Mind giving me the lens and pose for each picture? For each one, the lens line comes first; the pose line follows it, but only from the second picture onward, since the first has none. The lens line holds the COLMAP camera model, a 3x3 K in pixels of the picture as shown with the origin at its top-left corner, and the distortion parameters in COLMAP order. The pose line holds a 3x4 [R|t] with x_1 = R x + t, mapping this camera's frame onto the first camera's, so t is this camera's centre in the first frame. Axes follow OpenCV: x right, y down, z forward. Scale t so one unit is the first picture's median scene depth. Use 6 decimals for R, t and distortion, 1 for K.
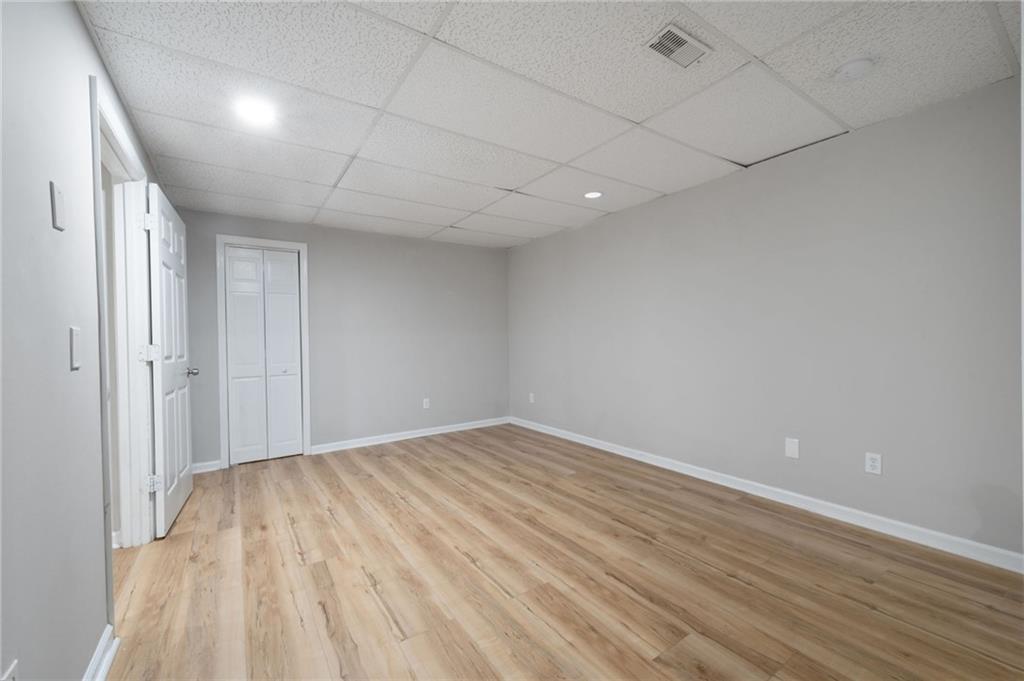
lens RADIAL K [[406.9, 0, 512.0], [0, 406.9, 340.5], [0, 0, 1]] dist [0.001490, 0.000177]
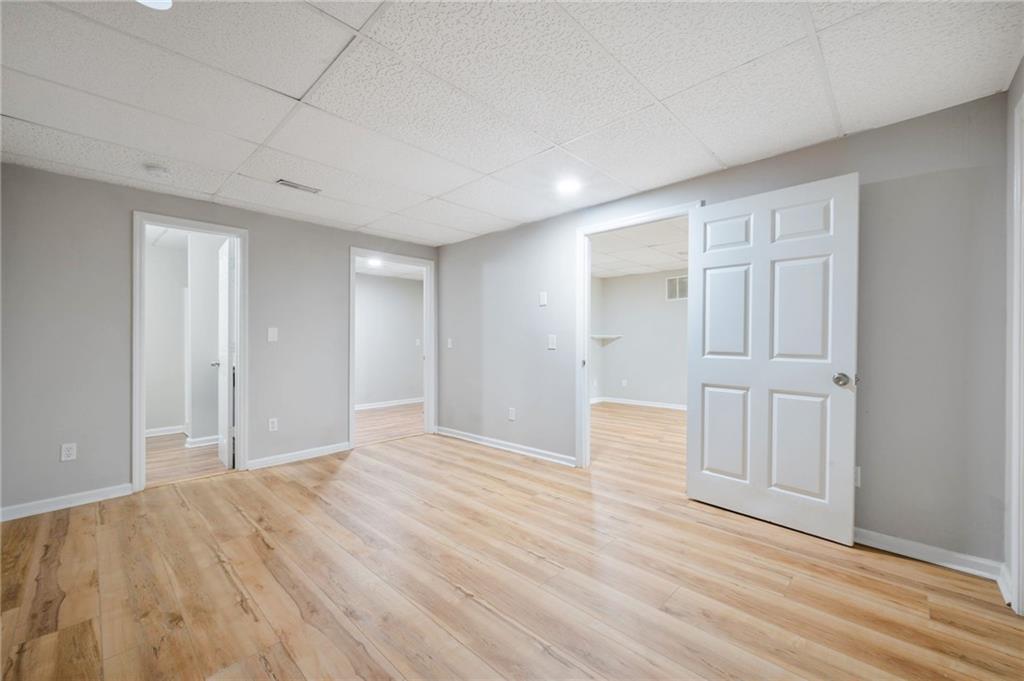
lens RADIAL K [[406.9, 0, 512.0], [0, 406.9, 340.5], [0, 0, 1]] dist [0.001490, 0.000177]
pose [[-0.976915, 0.021492, -0.212546, -0.083513], [0.020293, 0.999763, 0.007818, -0.010432], [0.212664, 0.003325, -0.977120, 2.012397]]
